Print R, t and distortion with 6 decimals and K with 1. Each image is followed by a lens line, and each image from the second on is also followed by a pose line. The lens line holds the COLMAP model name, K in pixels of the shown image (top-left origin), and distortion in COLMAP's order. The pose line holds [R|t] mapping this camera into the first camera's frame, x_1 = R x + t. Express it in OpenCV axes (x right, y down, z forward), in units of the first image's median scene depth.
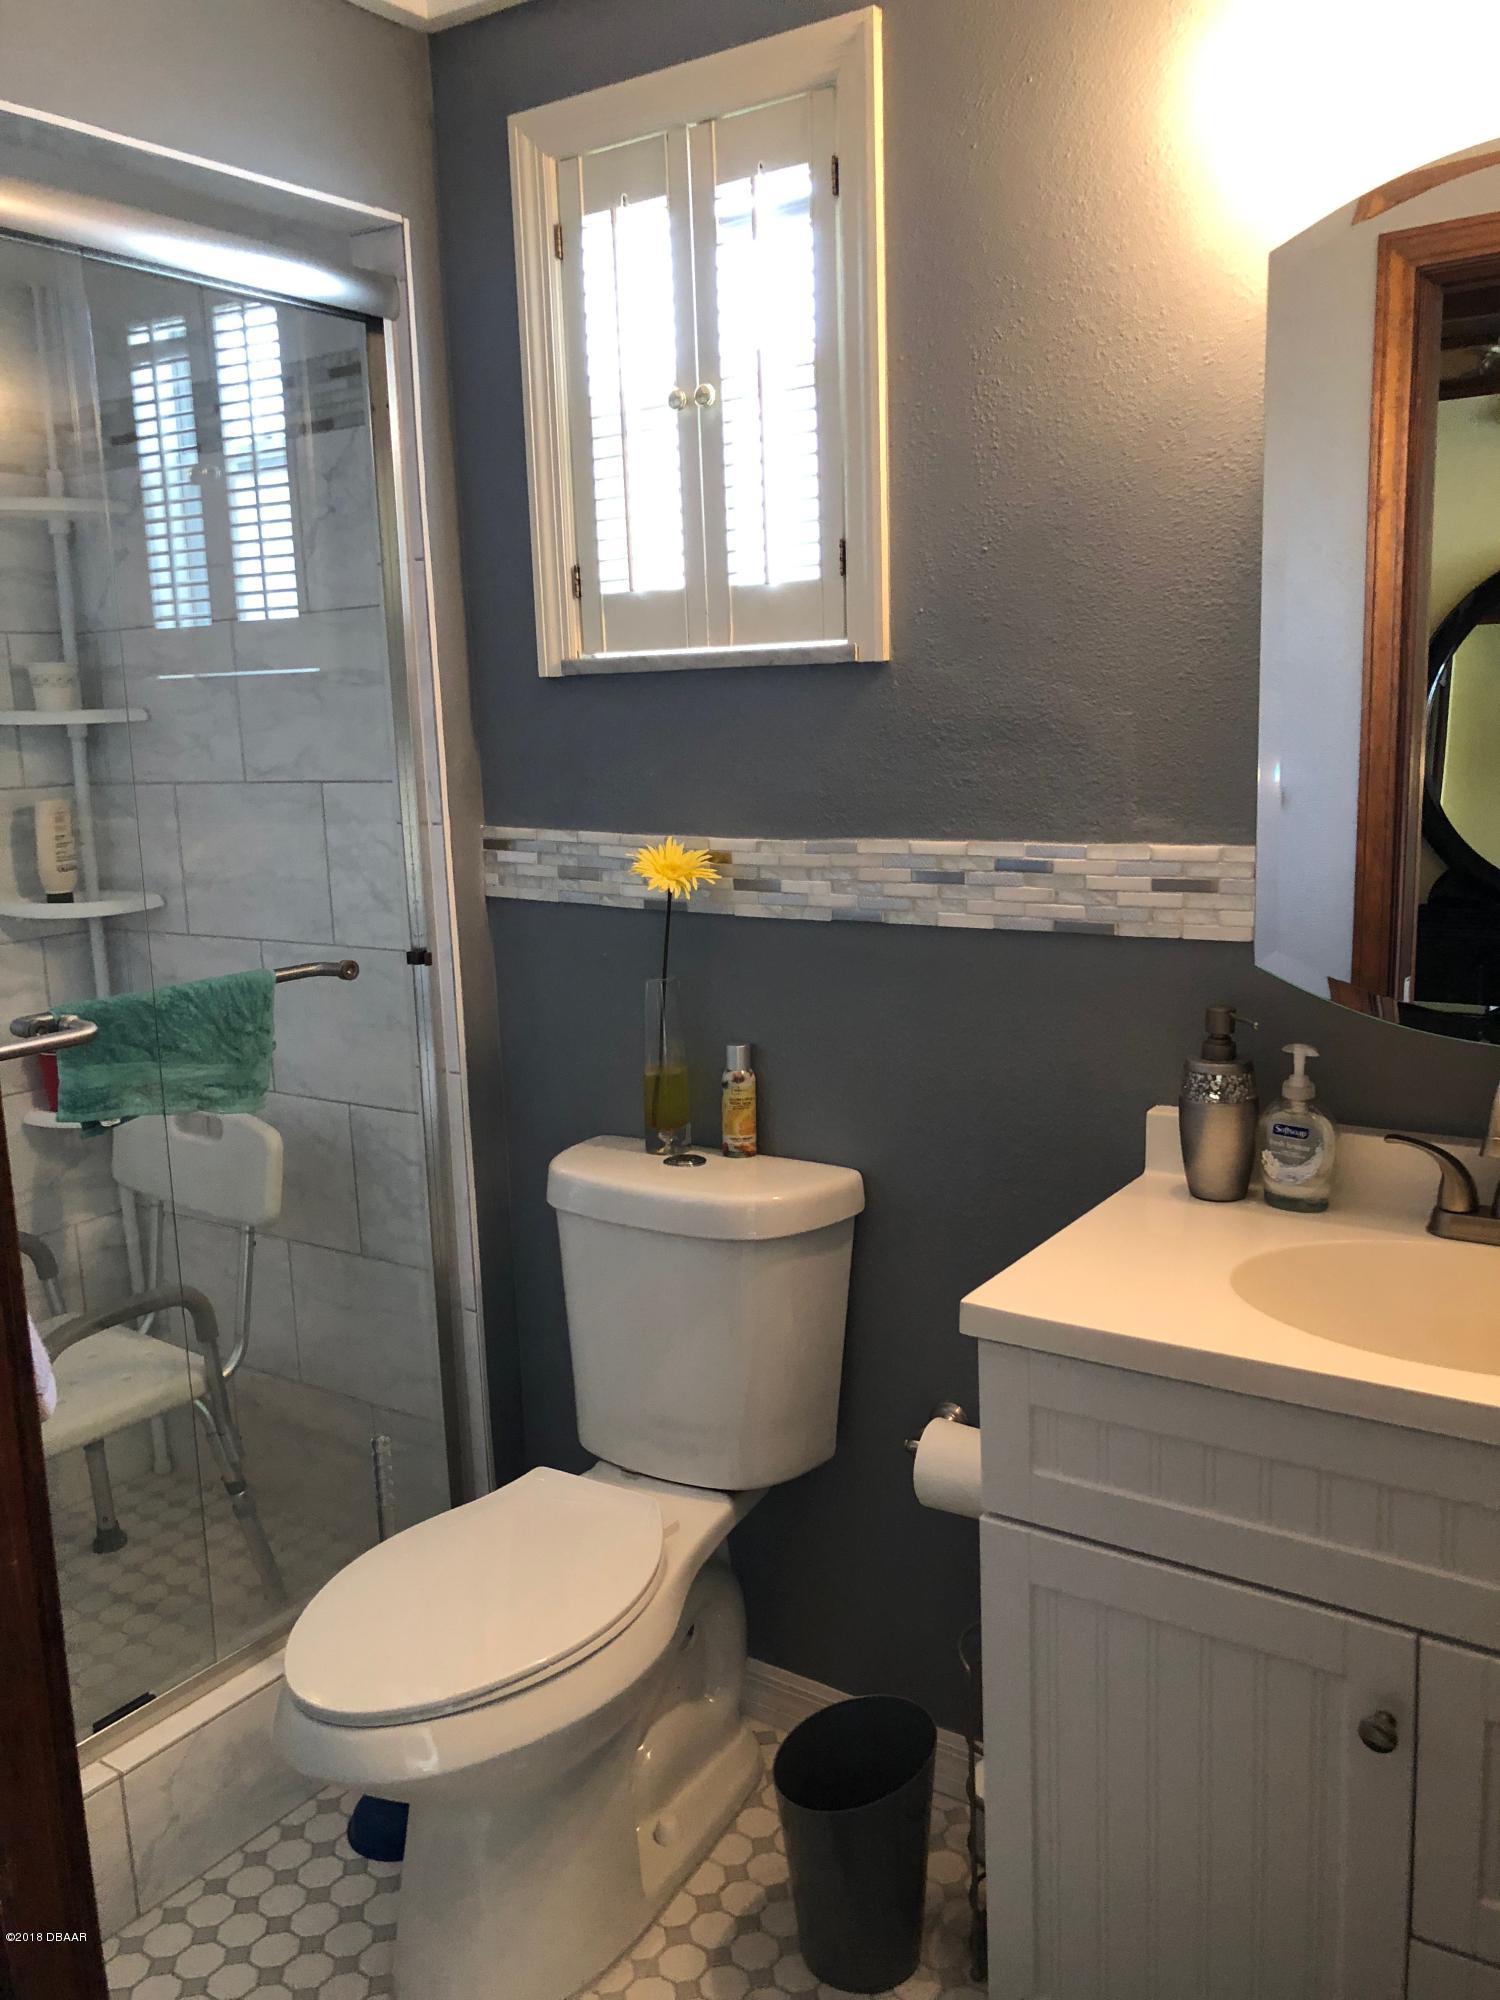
lens RADIAL K [[1621.7, 0, 751.9], [0, 1621.7, 1006.0], [0, 0, 1]] dist [0.042632, -0.068682]
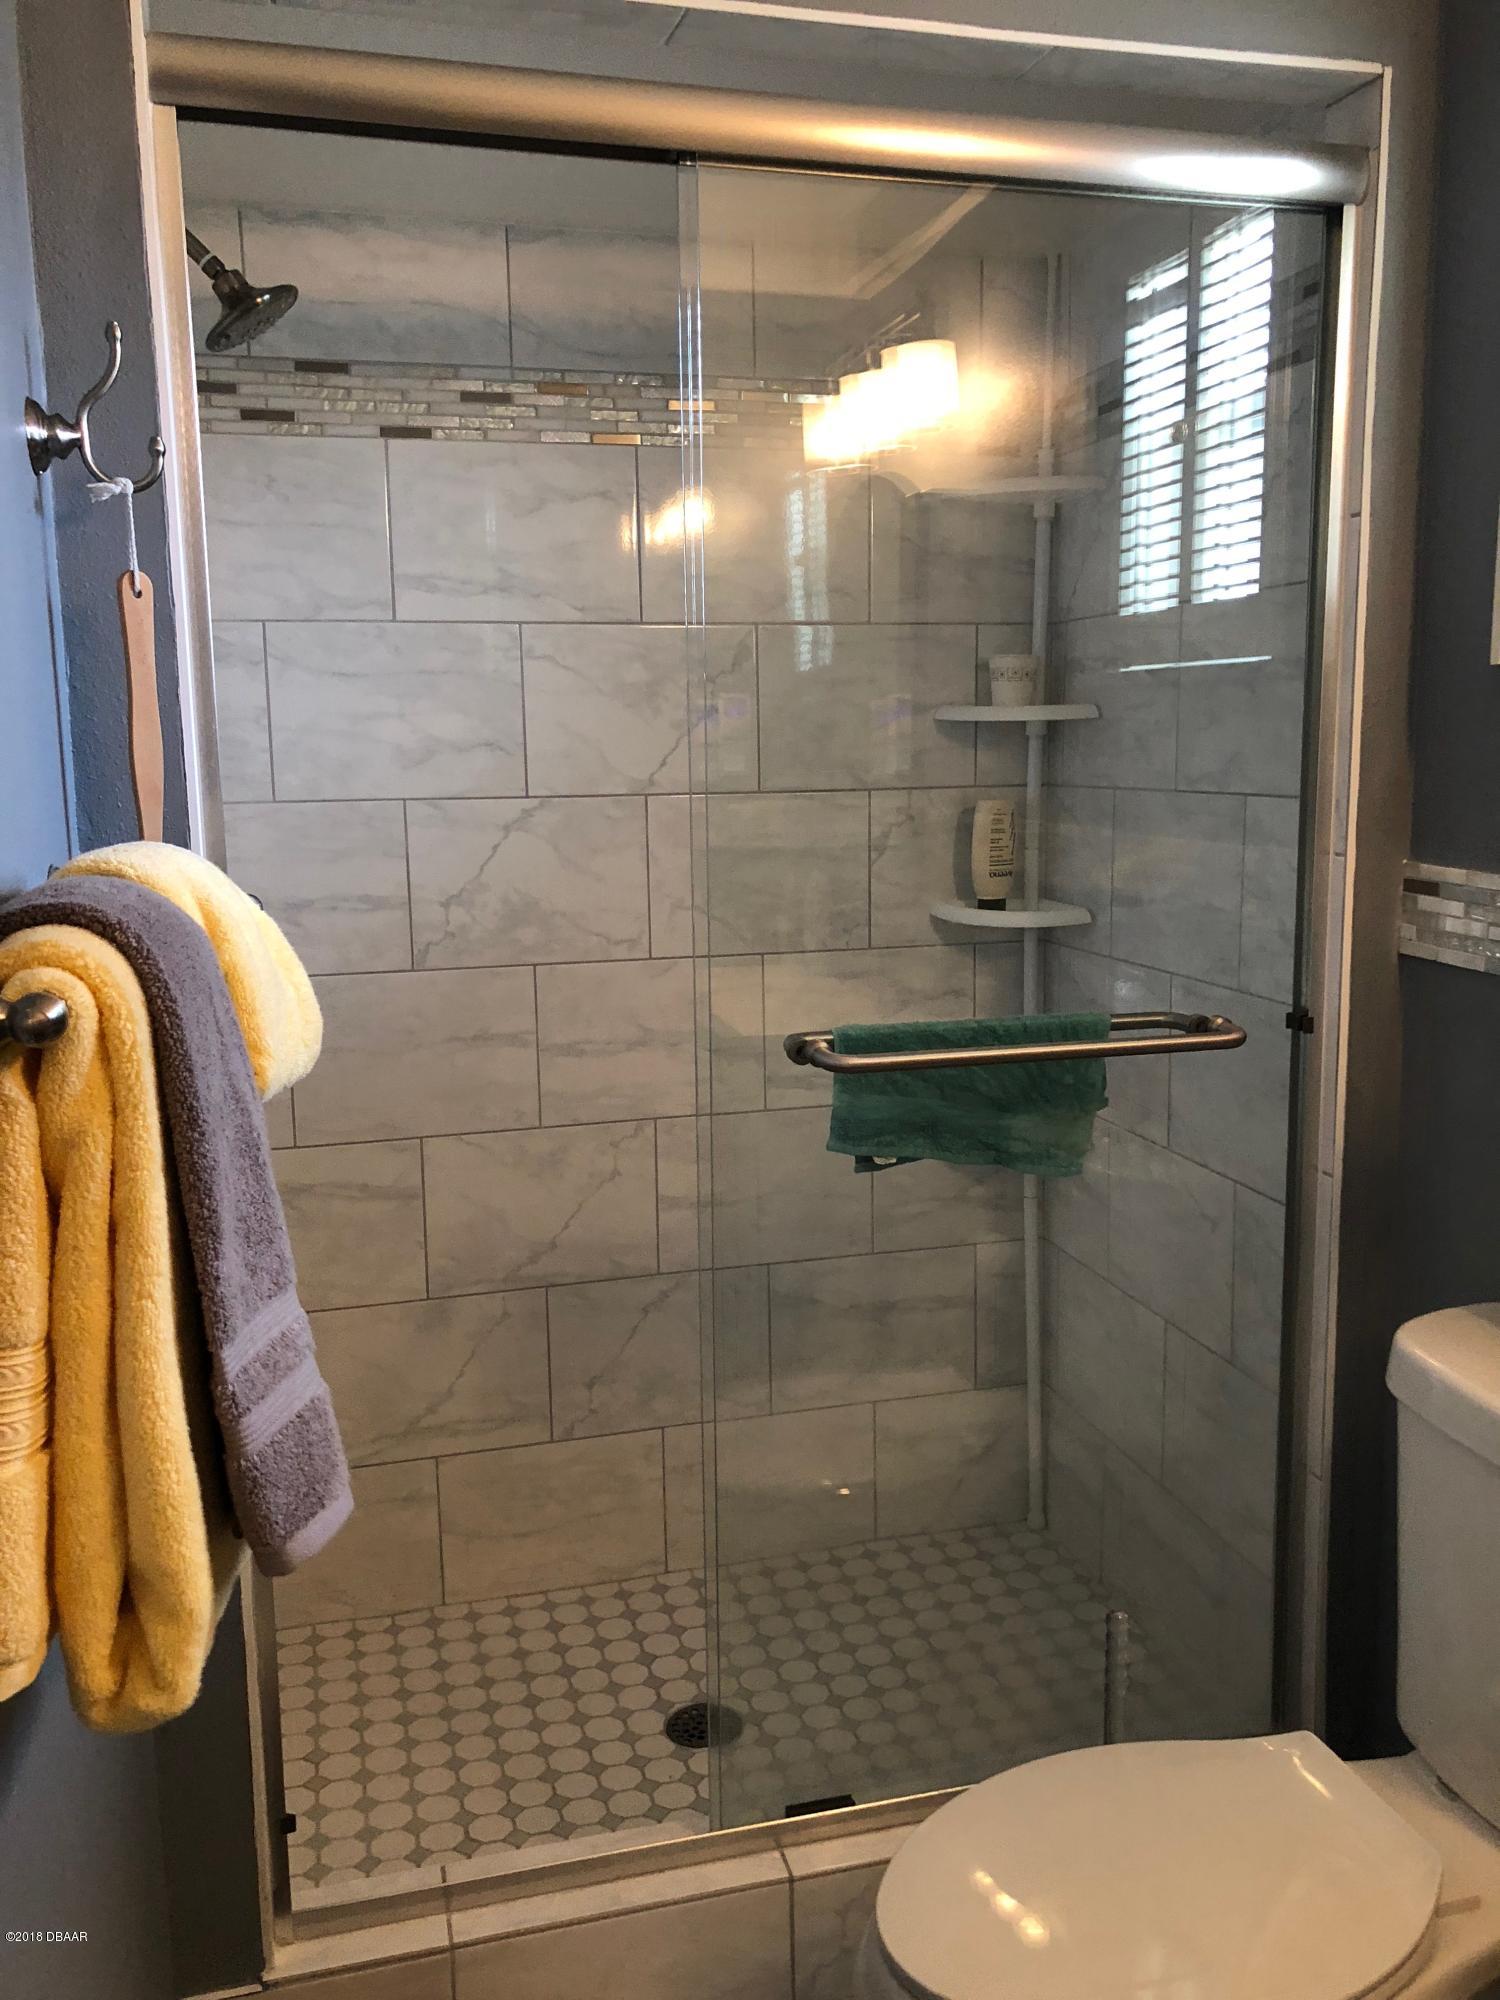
lens RADIAL K [[1621.7, 0, 739.6], [0, 1621.7, 980.1], [0, 0, 1]] dist [0.042632, -0.068682]
pose [[0.743054, 0.121273, -0.658152, 0.095340], [-0.132613, 0.990624, 0.032816, -0.035375], [0.655961, 0.062896, 0.752169, 0.206922]]
